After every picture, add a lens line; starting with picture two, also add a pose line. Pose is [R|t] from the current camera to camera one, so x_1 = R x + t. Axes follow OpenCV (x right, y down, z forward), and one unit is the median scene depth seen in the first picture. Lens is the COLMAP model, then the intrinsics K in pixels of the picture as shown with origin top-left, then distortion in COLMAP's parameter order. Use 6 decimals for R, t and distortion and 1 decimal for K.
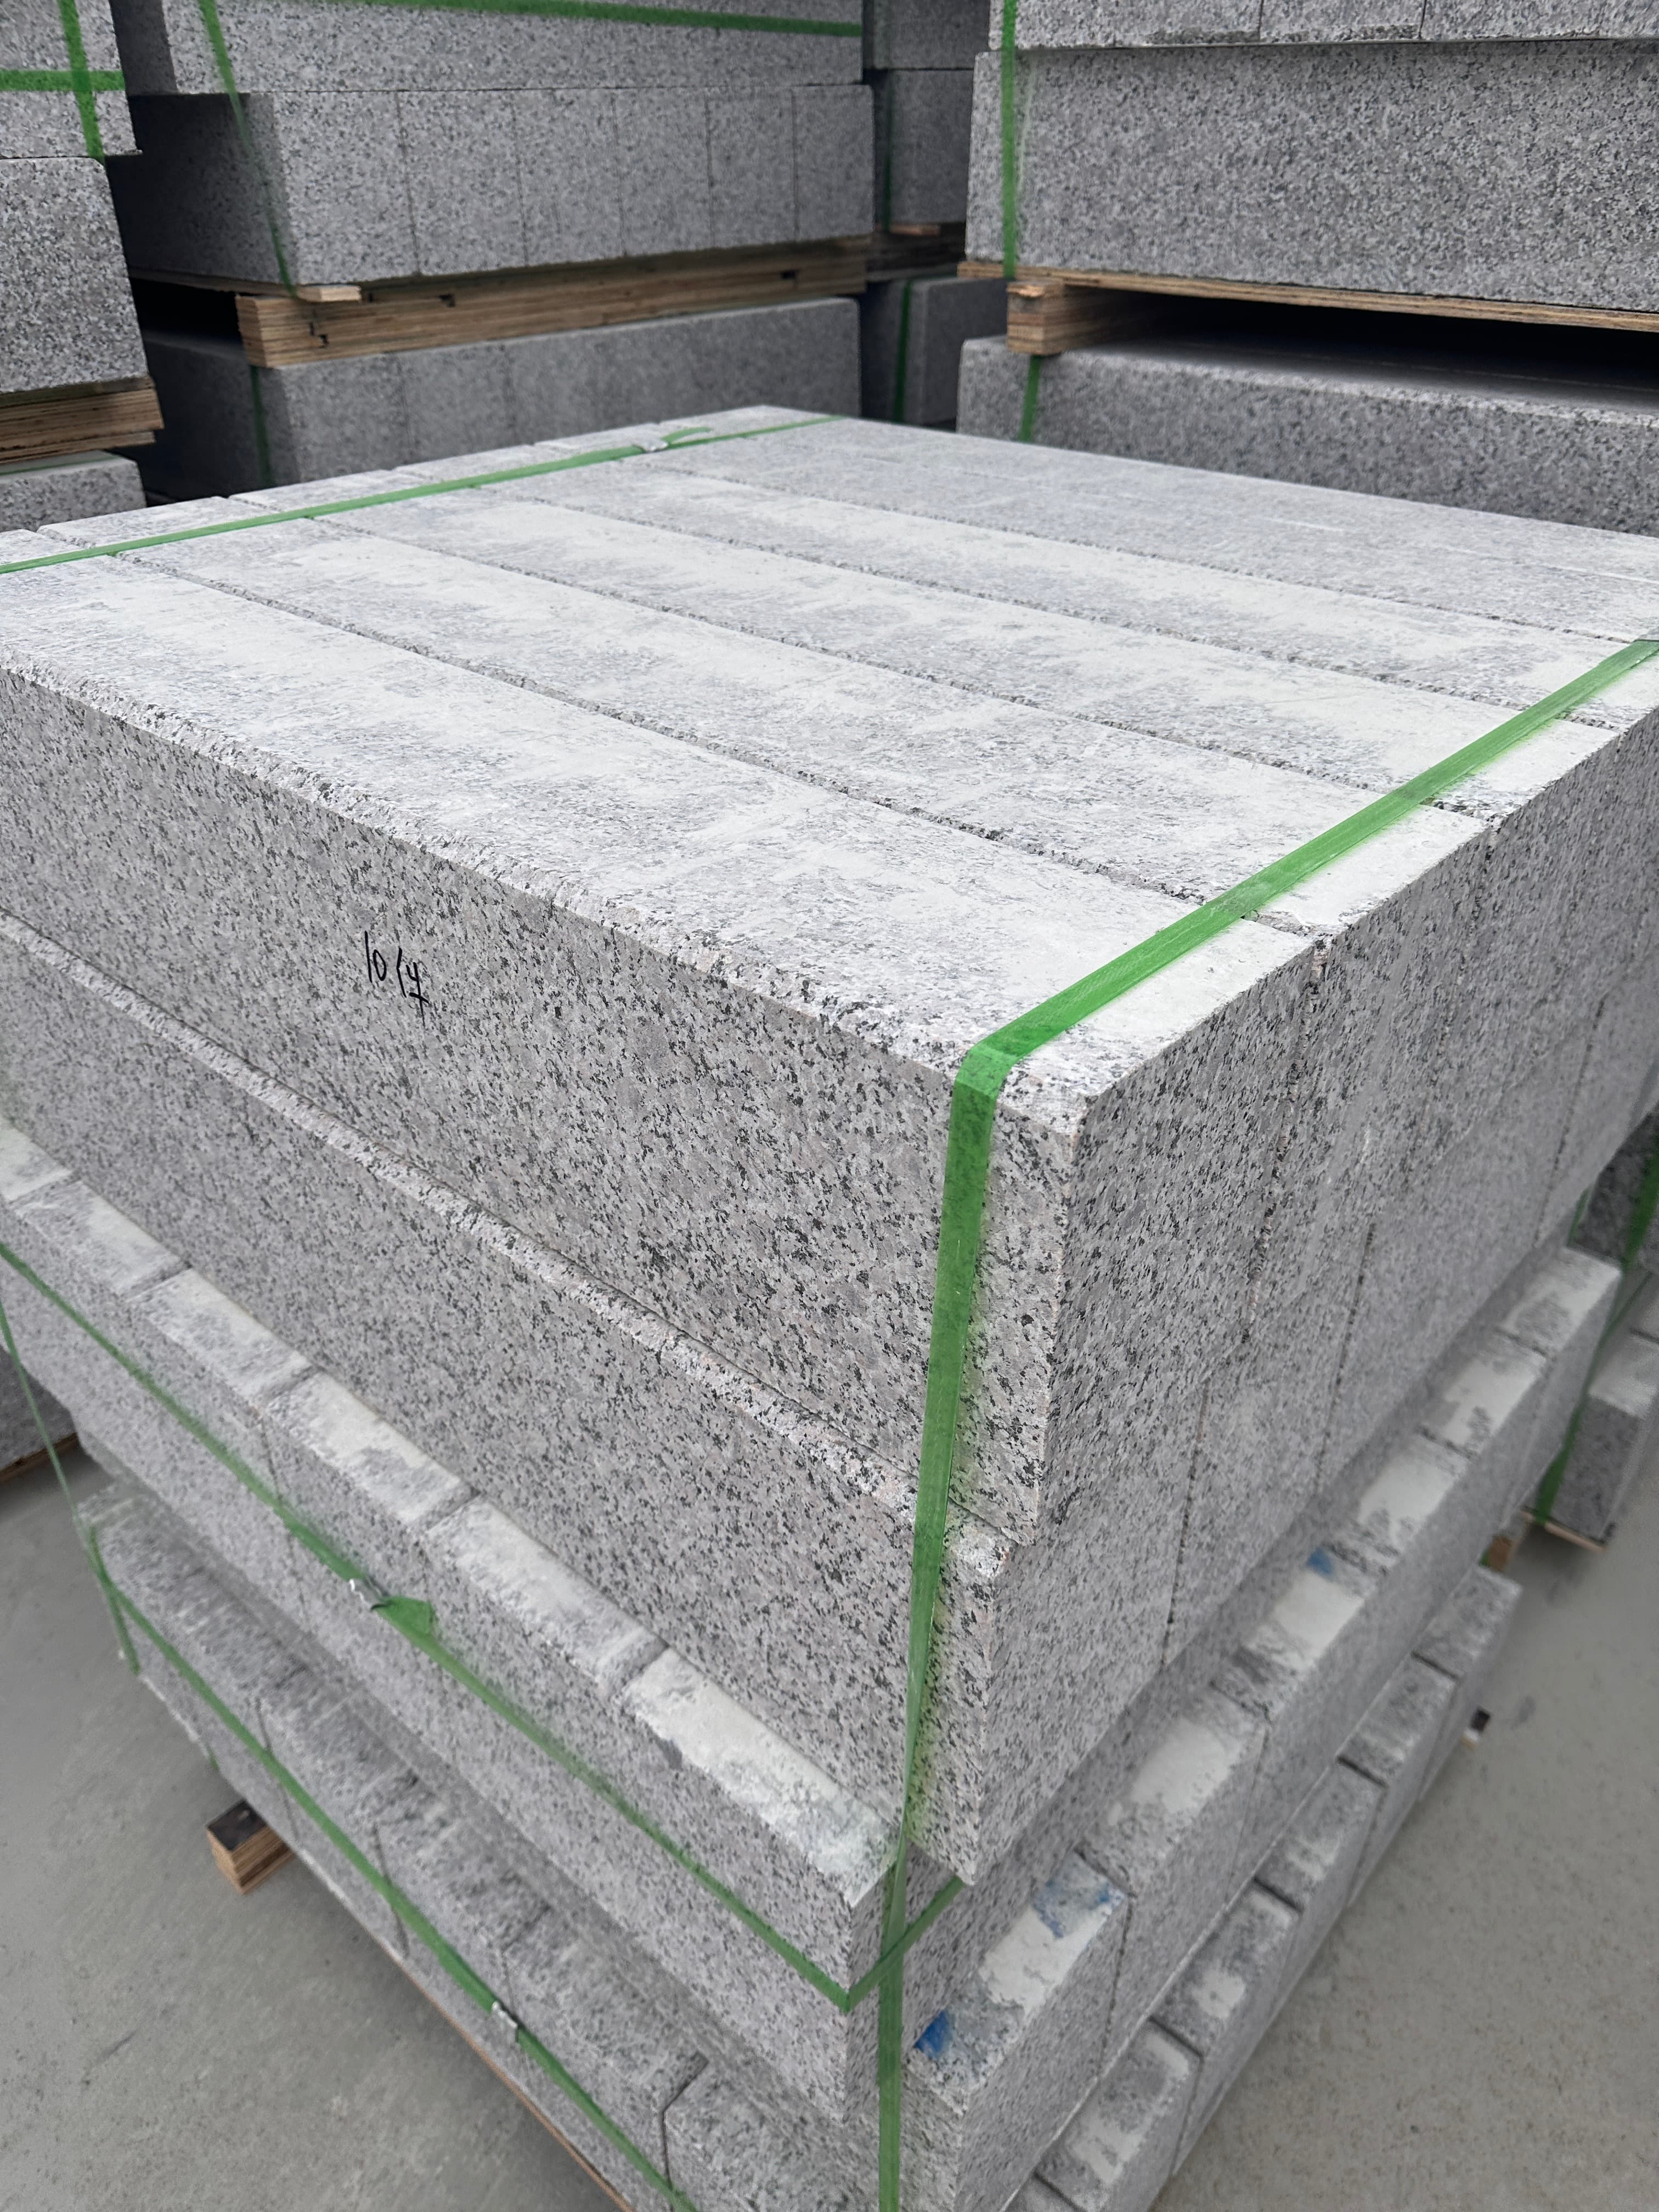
lens RADIAL K [[1591.2, 0, 816.4], [0, 1591.2, 1118.1], [0, 0, 1]] dist [0.034730, -0.042521]
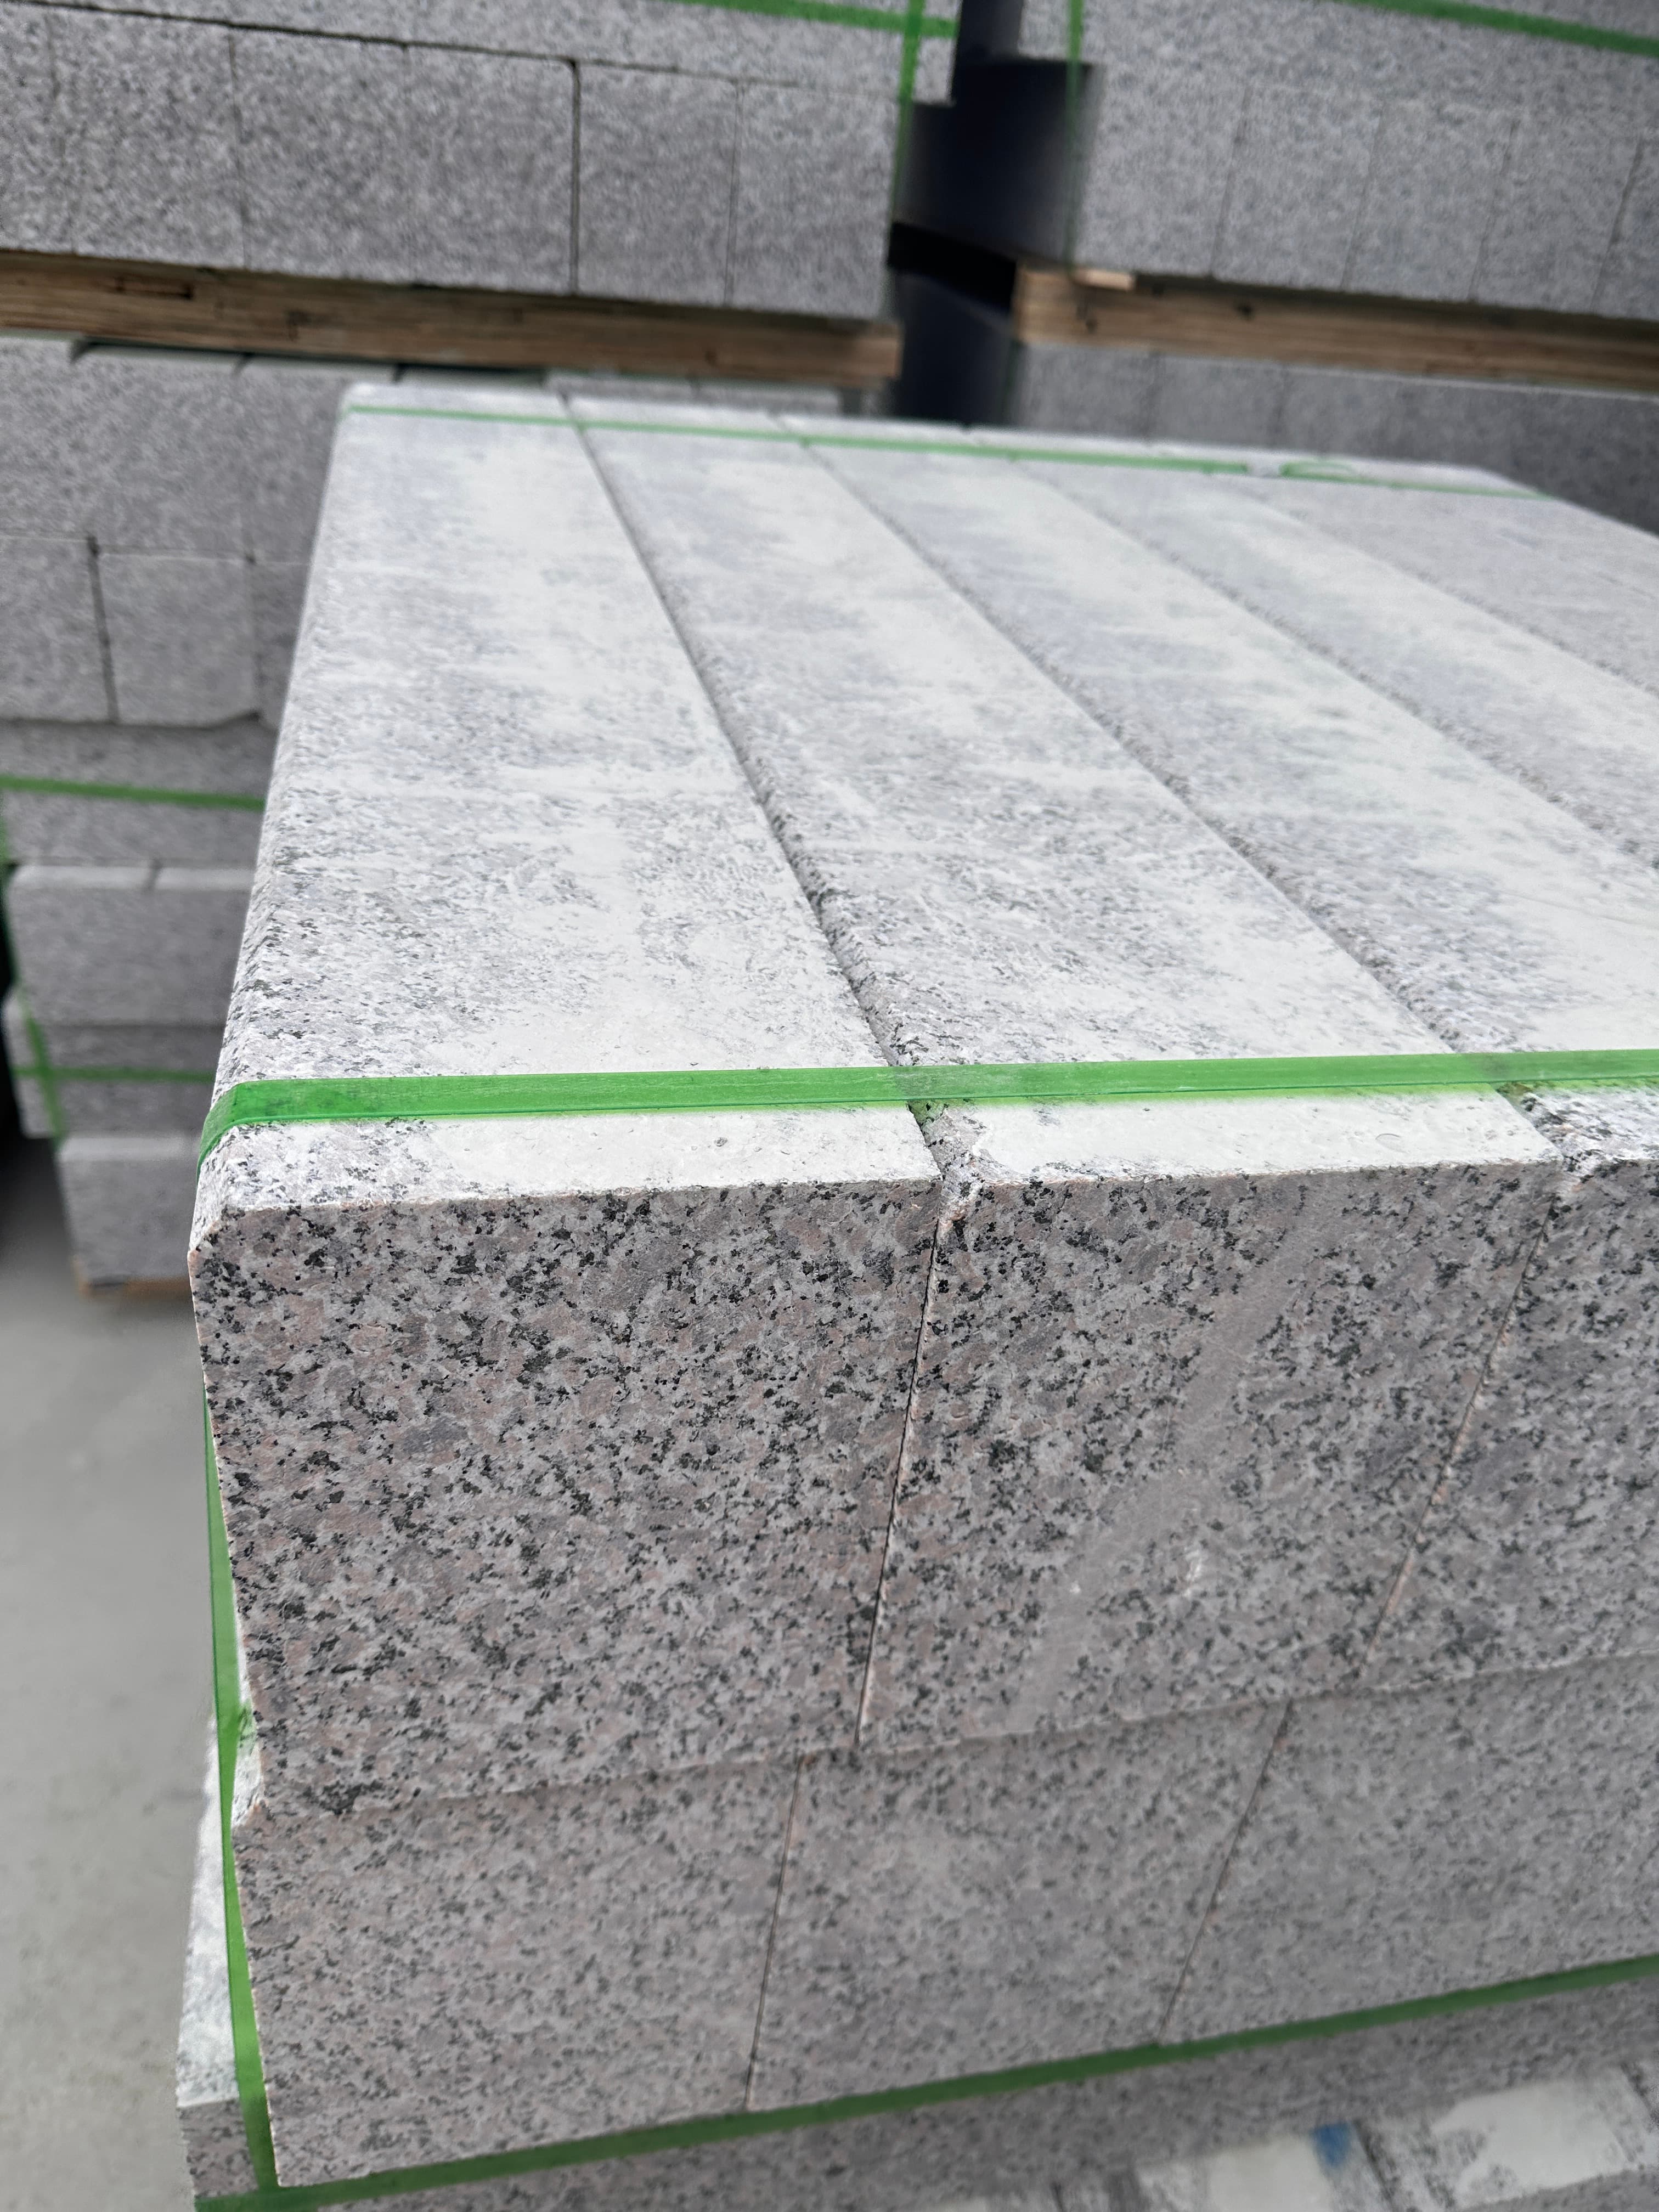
lens RADIAL K [[1591.2, 0, 824.8], [0, 1591.2, 1096.3], [0, 0, 1]] dist [0.034730, -0.042521]
pose [[0.808118, 0.375535, -0.453782, 0.396857], [-0.397573, 0.916197, 0.050197, -0.111816], [0.434605, 0.139846, 0.889698, 0.331183]]
